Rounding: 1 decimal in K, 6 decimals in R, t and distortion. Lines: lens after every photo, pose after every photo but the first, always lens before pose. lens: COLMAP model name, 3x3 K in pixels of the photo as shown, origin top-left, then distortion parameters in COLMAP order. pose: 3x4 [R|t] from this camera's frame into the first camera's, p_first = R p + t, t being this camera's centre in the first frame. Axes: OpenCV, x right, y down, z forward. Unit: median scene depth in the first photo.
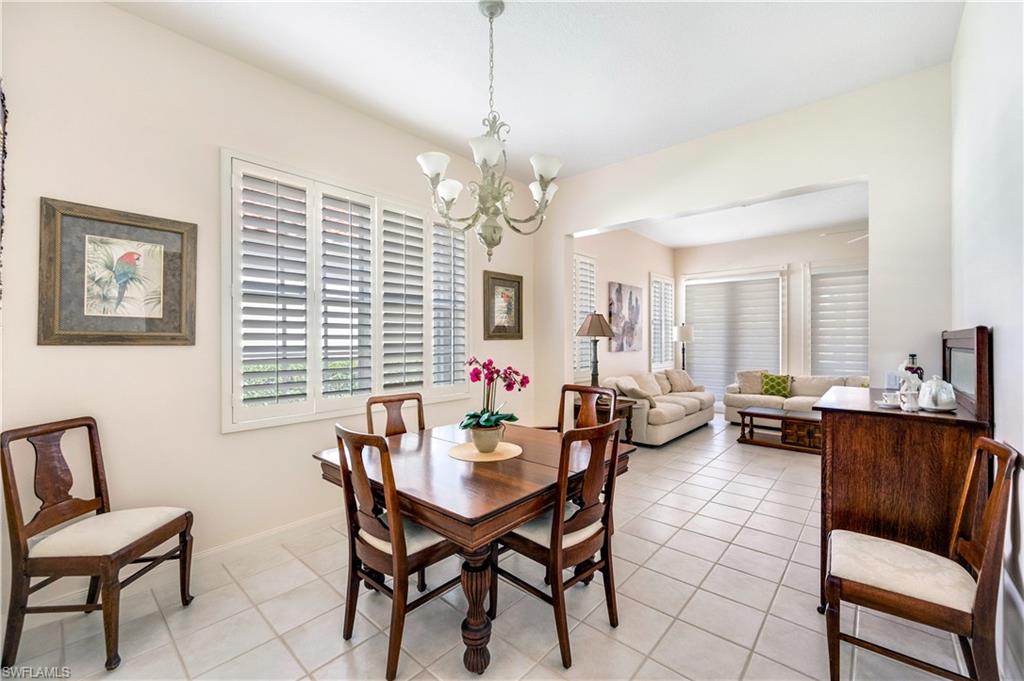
lens RADIAL K [[407.5, 0, 509.4], [0, 407.5, 337.0], [0, 0, 1]] dist [0.001340, 0.000043]
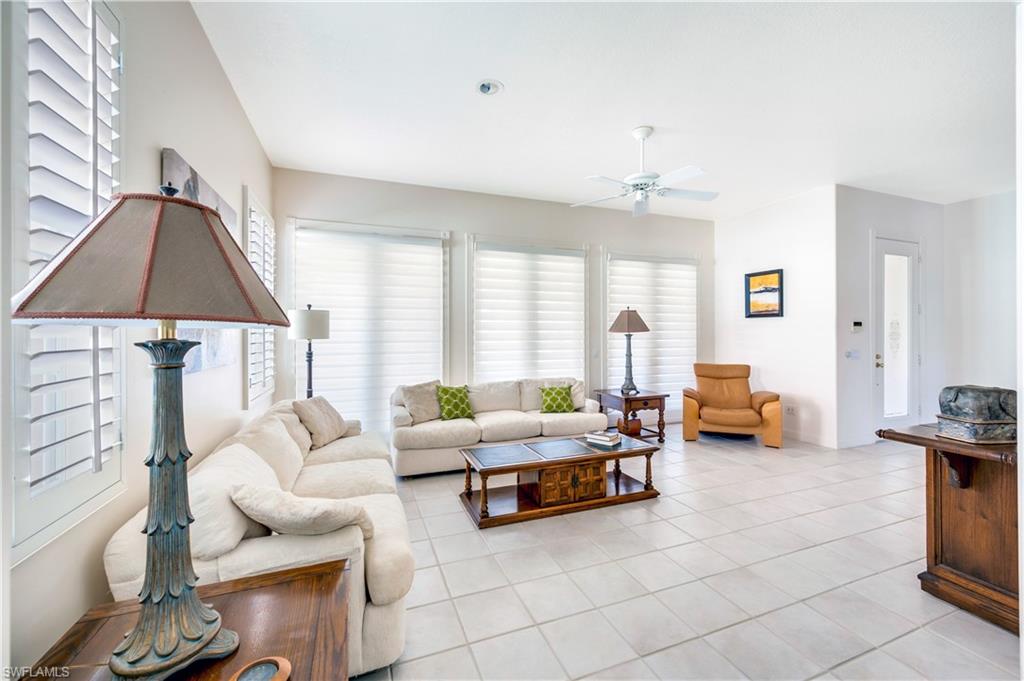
lens RADIAL K [[407.5, 0, 509.4], [0, 407.5, 337.0], [0, 0, 1]] dist [0.001340, 0.000043]
pose [[0.457774, -0.007677, 0.889035, 0.093276], [-0.000379, 0.999961, 0.008830, 0.003358], [-0.889068, -0.004379, 0.457754, 0.627245]]
